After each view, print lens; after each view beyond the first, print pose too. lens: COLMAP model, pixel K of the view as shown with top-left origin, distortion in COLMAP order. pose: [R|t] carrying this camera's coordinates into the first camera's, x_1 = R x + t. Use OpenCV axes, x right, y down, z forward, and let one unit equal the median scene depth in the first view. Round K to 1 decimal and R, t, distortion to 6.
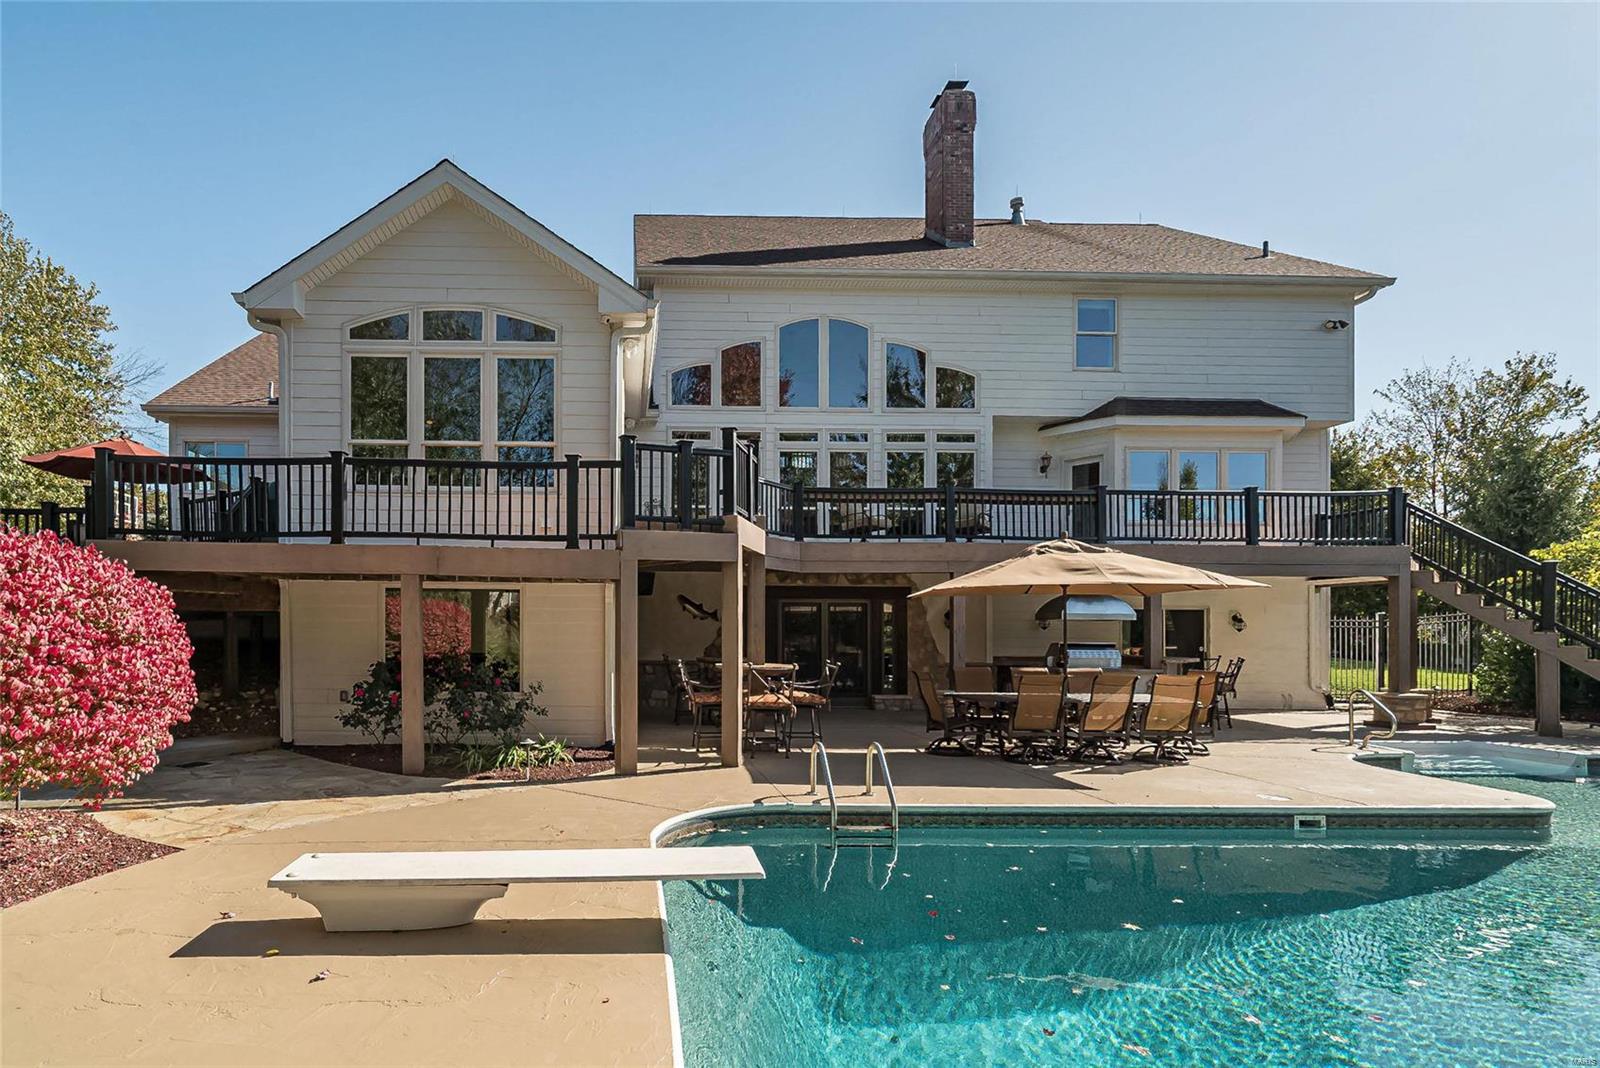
lens RADIAL K [[878.1, 0, 794.6], [0, 878.1, 606.7], [0, 0, 1]] dist [-0.016713, 0.000759]
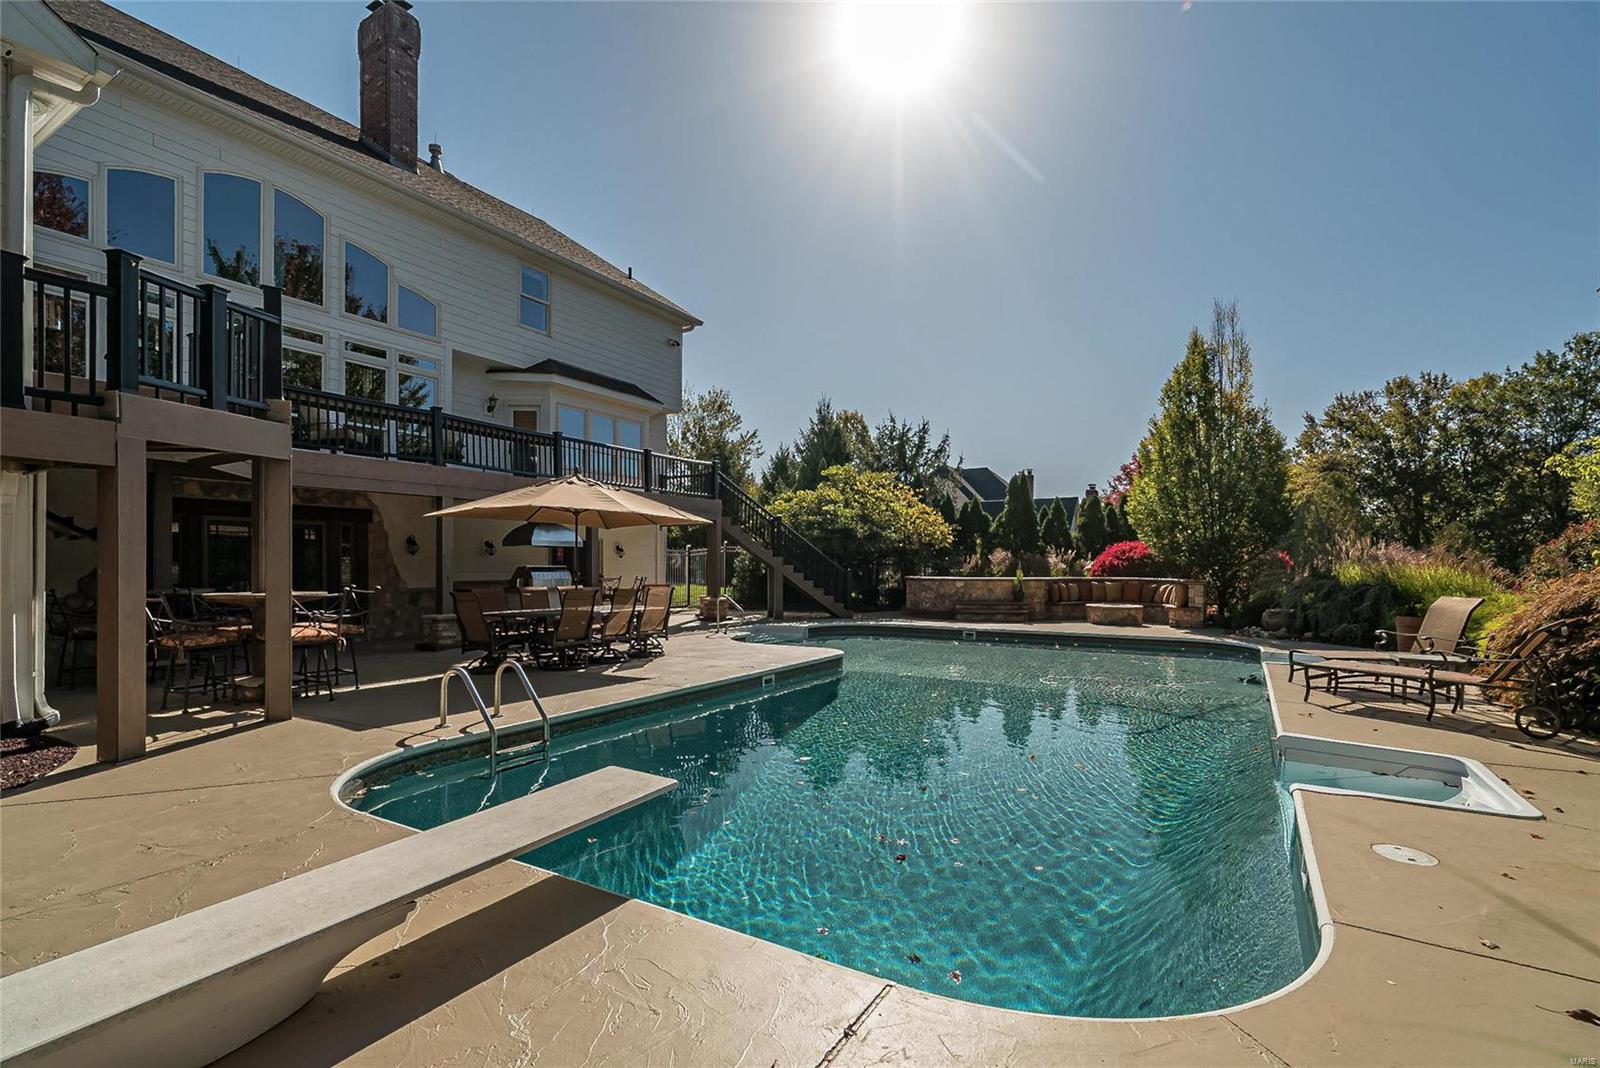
lens RADIAL K [[728.8, 0, 801.5], [0, 728.8, 549.5], [0, 0, 1]] dist [-0.001332, 0.000970]
pose [[0.535934, 0.011306, 0.844184, -0.278750], [-0.006826, 0.999936, -0.009058, 0.024197], [-0.844232, -0.000907, 0.535977, 0.192228]]
